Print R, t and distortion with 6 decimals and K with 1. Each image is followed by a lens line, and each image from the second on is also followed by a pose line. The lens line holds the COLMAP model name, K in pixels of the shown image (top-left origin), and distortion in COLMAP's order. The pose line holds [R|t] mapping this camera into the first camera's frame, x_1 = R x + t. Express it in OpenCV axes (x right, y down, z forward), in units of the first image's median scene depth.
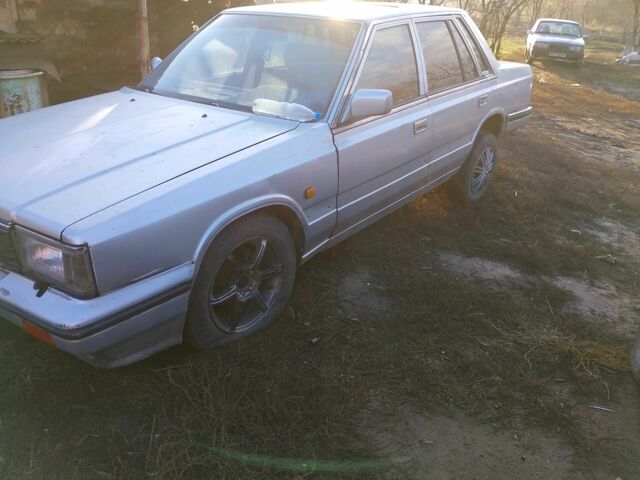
lens RADIAL K [[535.5, 0, 321.1], [0, 535.5, 239.0], [0, 0, 1]] dist [0.037954, -0.028623]
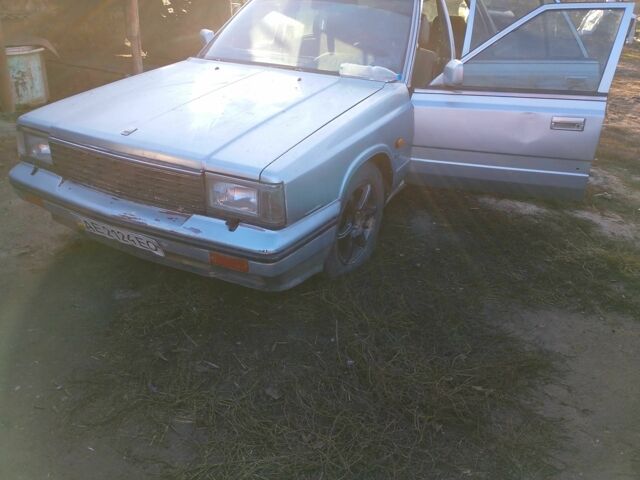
lens RADIAL K [[535.5, 0, 318.9], [0, 535.5, 240.8], [0, 0, 1]] dist [0.037954, -0.028623]
pose [[0.990043, -0.062952, 0.125906, -0.361750], [0.057473, 0.997255, 0.046688, 0.062442], [-0.128499, -0.038987, 0.990943, -0.149349]]
